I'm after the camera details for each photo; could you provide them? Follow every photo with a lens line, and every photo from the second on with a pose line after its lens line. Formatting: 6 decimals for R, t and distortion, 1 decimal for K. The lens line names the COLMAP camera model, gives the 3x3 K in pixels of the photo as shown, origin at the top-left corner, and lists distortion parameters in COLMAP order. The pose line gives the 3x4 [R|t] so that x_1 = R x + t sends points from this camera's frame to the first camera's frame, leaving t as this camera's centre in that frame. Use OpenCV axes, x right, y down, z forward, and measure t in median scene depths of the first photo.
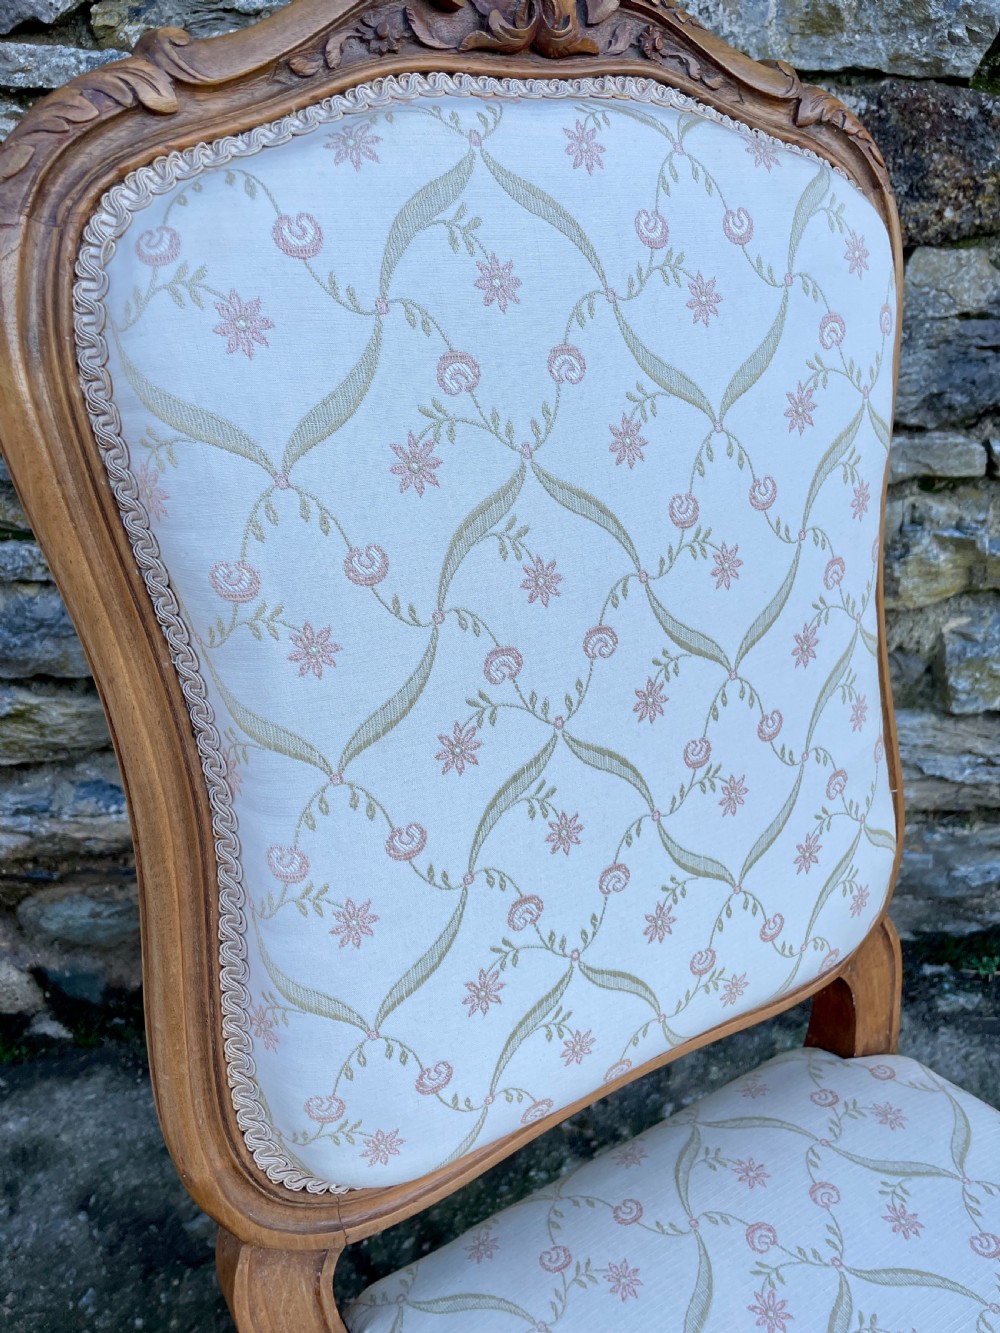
lens RADIAL K [[1034.9, 0, 514.0], [0, 1034.9, 657.6], [0, 0, 1]] dist [0.047152, -0.081026]
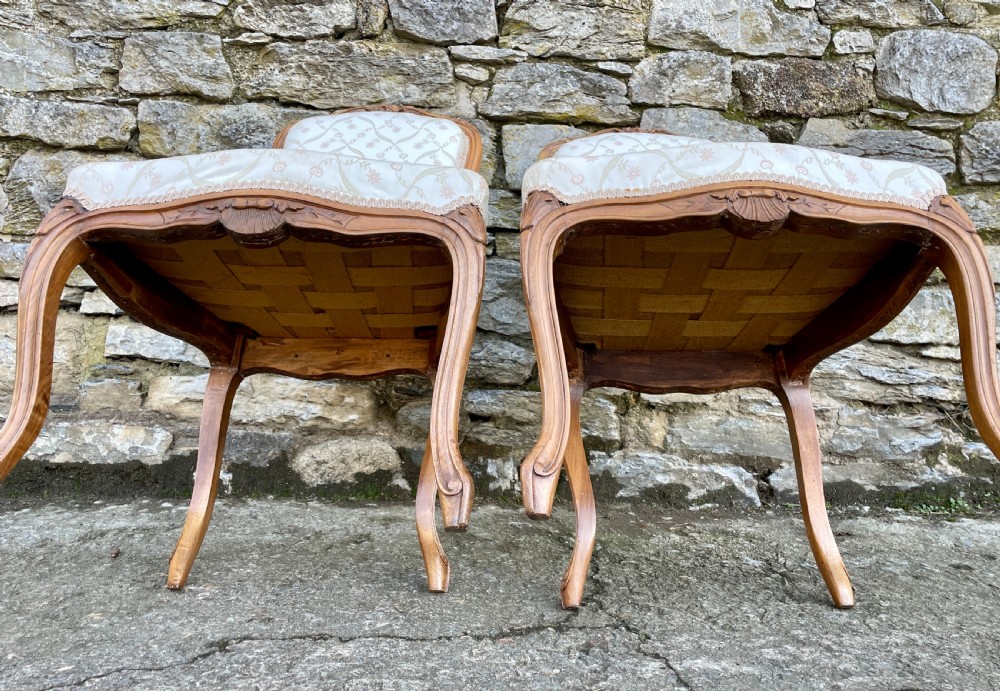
lens RADIAL K [[829.4, 0, 521.9], [0, 829.4, 300.1], [0, 0, 1]] dist [0.055566, -0.060661]
pose [[0.991253, 0.002323, -0.131953, -0.022401], [-0.063600, 0.884490, -0.462204, 0.838855], [0.115638, 0.466554, 0.876901, -0.538358]]
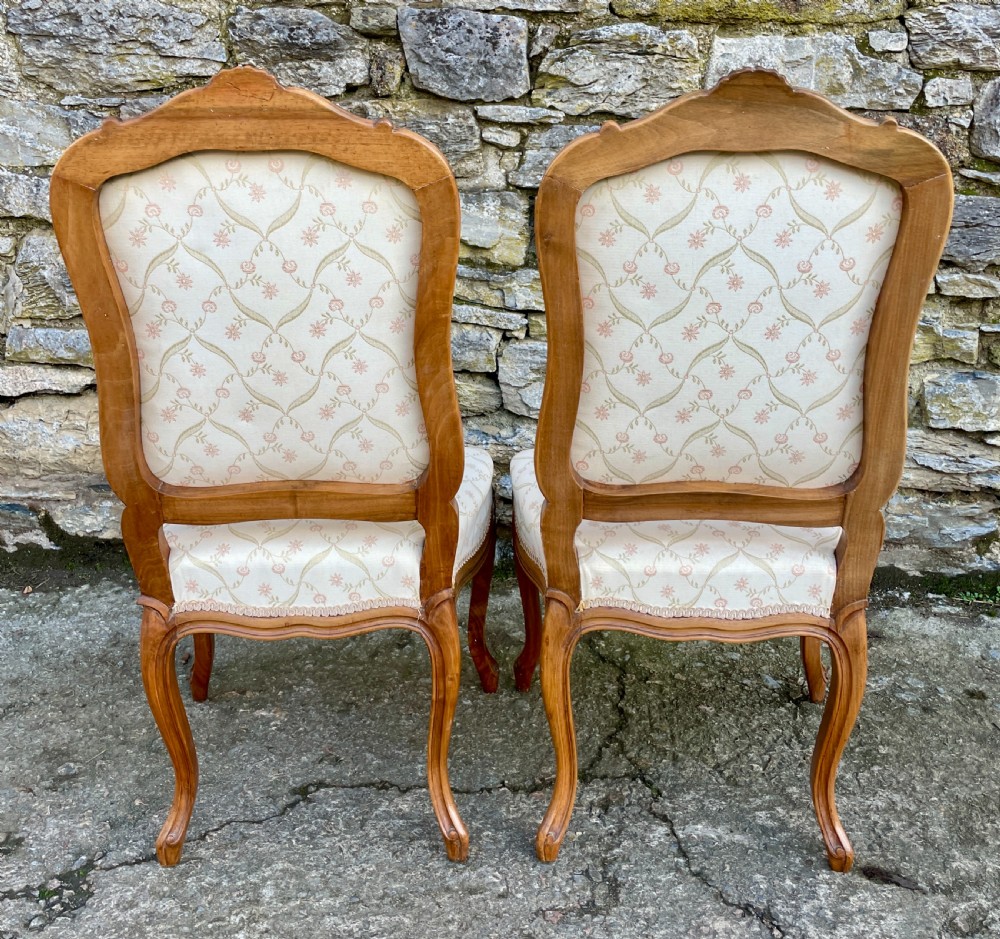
lens RADIAL K [[1052.3, 0, 484.3], [0, 1052.3, 418.2], [0, 0, 1]] dist [0.035637, 0.000000]
pose [[0.978474, 0.046588, -0.201041, 0.030814], [-0.083441, 0.980315, -0.178940, 0.482976], [0.188747, 0.191863, 0.963101, -1.040959]]
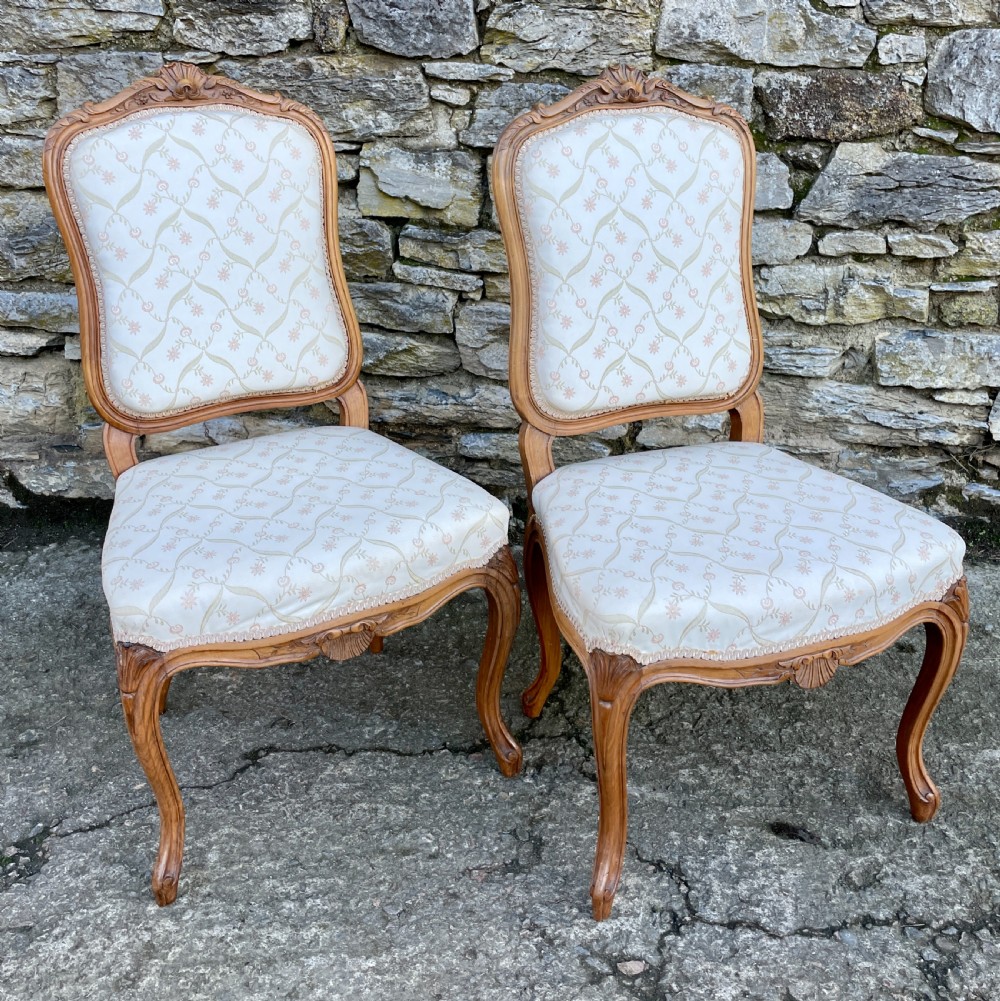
lens RADIAL K [[1069.5, 0, 518.0], [0, 1069.5, 433.3], [0, 0, 1]] dist [0.038477, 0.000000]
pose [[0.981567, 0.058252, -0.182025, 0.155869], [-0.072810, 0.994571, -0.074347, 0.364253], [0.176705, 0.086230, 0.980479, -1.087049]]
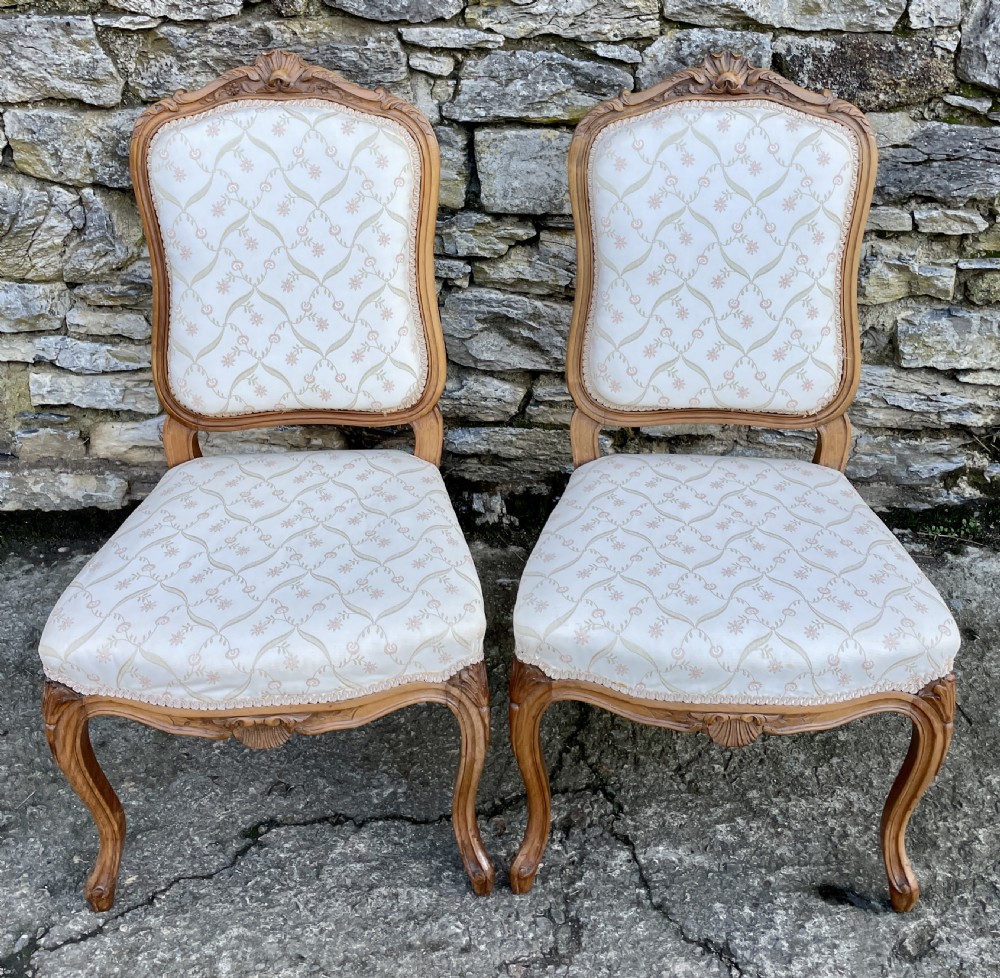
lens RADIAL K [[1156.0, 0, 533.0], [0, 1156.0, 398.6], [0, 0, 1]] dist [0.037437, 0.000000]
pose [[0.993449, 0.042052, -0.106258, 0.023111], [-0.041284, 0.999103, 0.009419, 0.124890], [0.106559, -0.004971, 0.994294, -1.075039]]
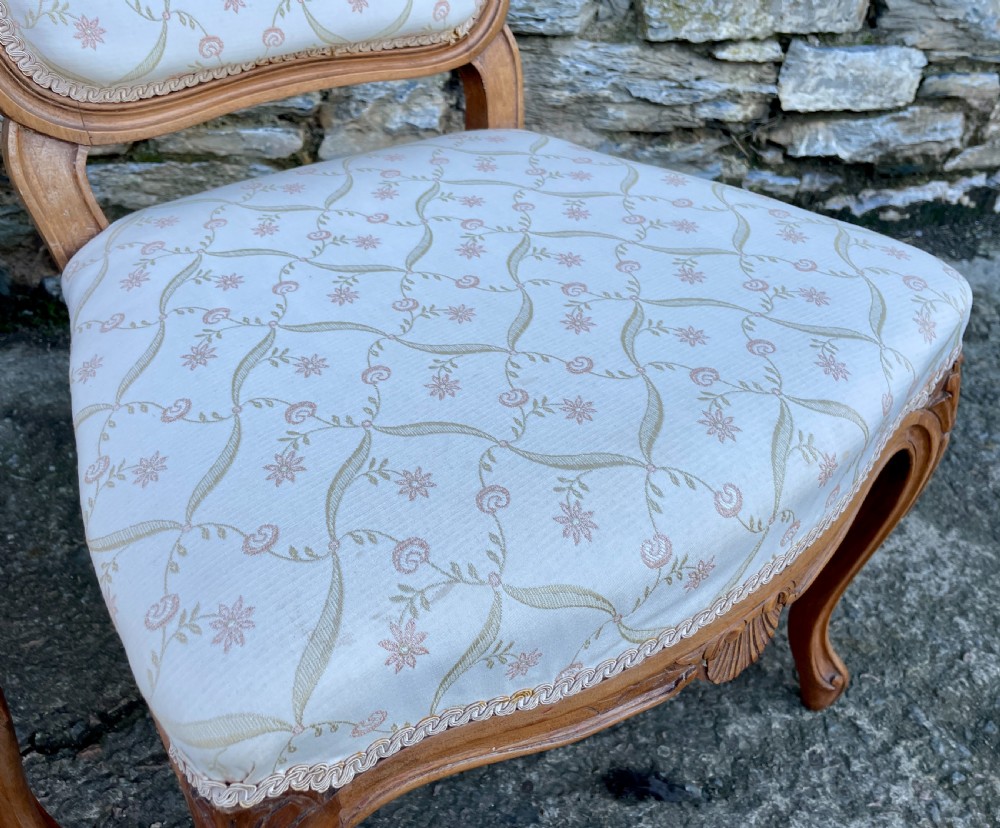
lens RADIAL K [[853.9, 0, 498.7], [0, 853.9, 405.0], [0, 0, 1]] dist [0.033307, -0.016759]
pose [[0.995253, -0.060384, 0.076324, 0.134618], [0.044327, 0.979429, 0.196862, 0.313549], [-0.086641, -0.192544, 0.977456, -0.148489]]
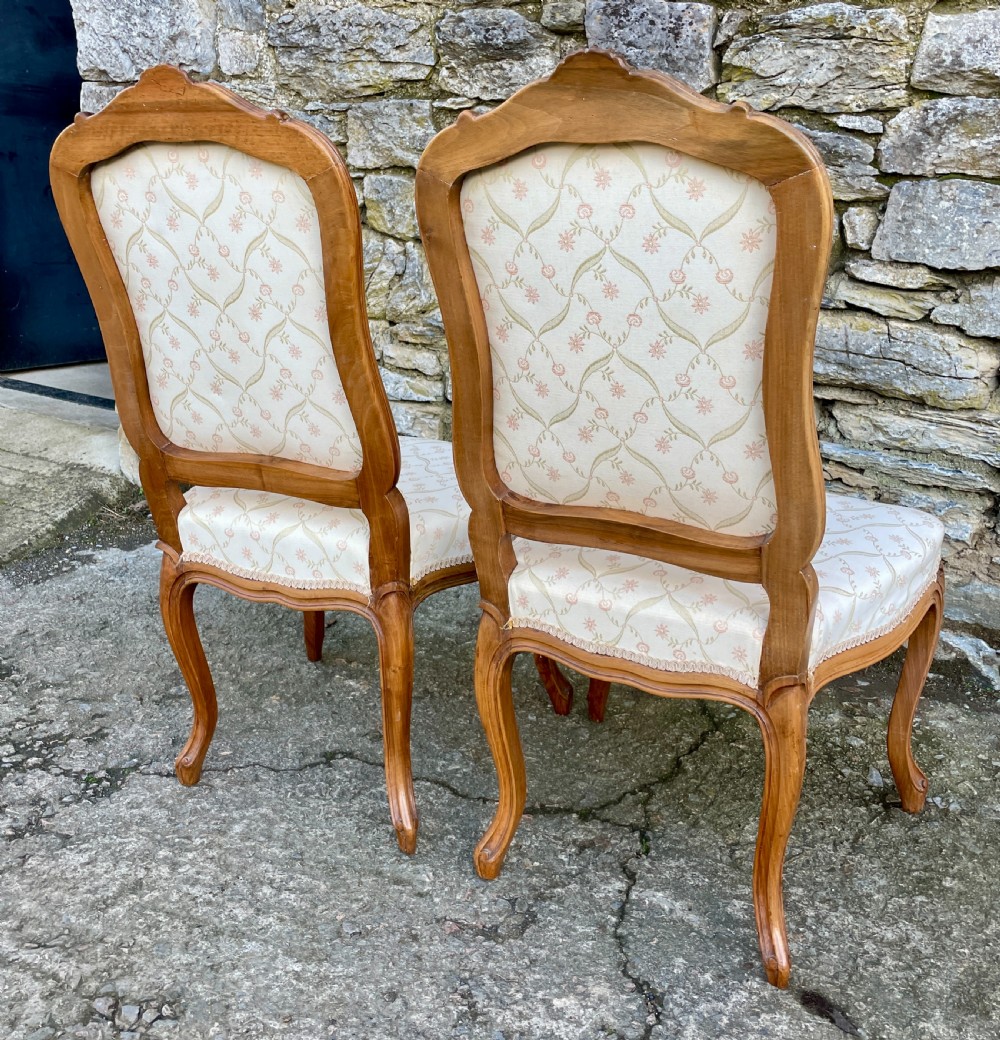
lens RADIAL K [[1090.7, 0, 497.6], [0, 1090.7, 469.5], [0, 0, 1]] dist [0.037810, 0.000000]
pose [[0.780848, 0.169371, -0.601323, 0.631701], [-0.265643, 0.961211, -0.074213, 0.392311], [0.565429, 0.217686, 0.795552, -0.800869]]
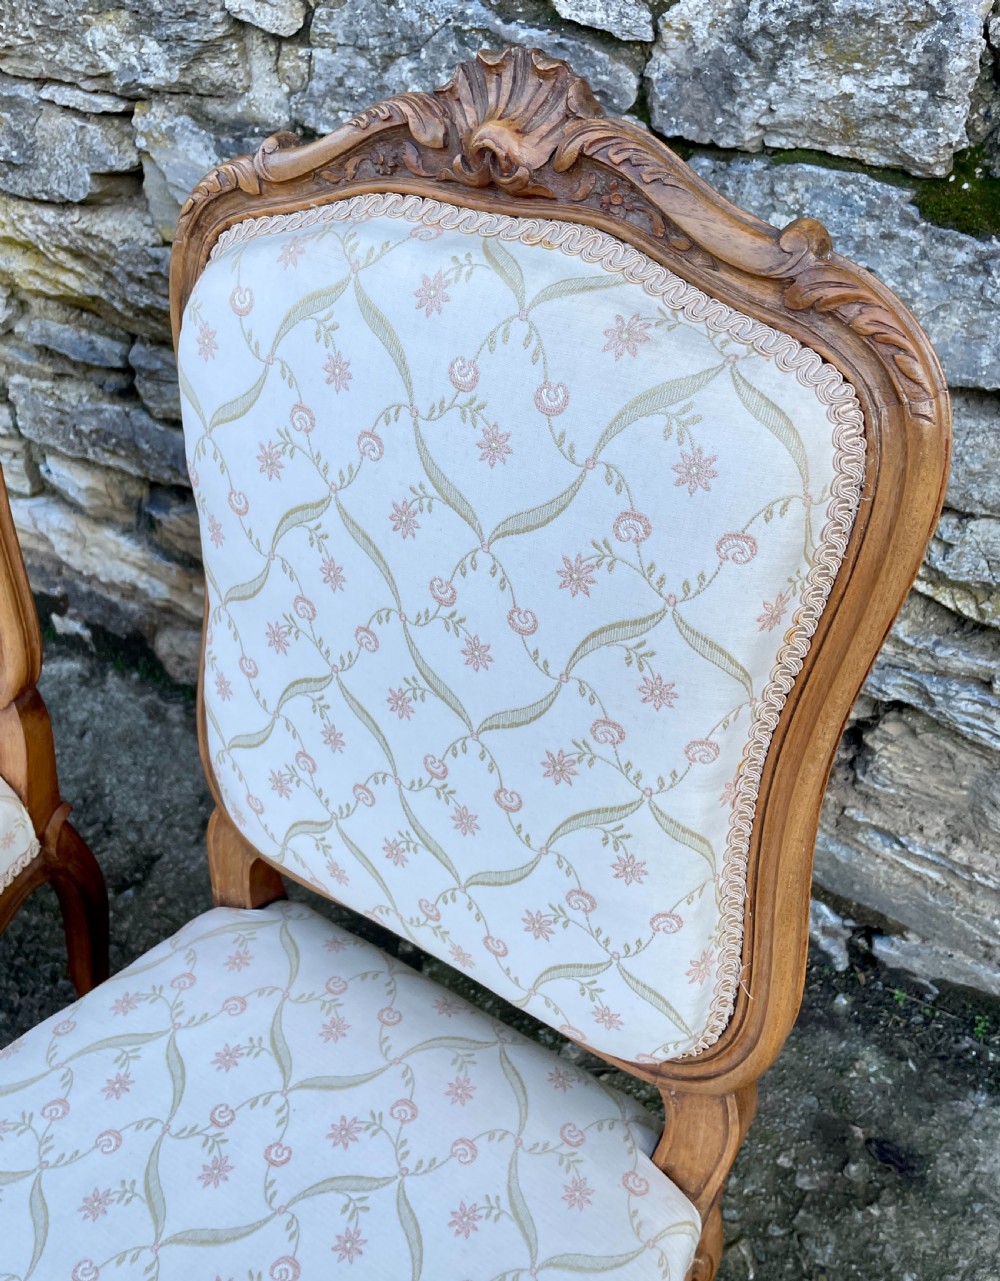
lens RADIAL K [[1110.4, 0, 468.1], [0, 1110.4, 580.0], [0, 0, 1]] dist [0.055942, -0.079310]
pose [[0.789398, 0.344129, -0.508357, 0.388467], [-0.224521, 0.932575, 0.282656, -0.251755], [0.571351, -0.108991, 0.813437, 0.072751]]
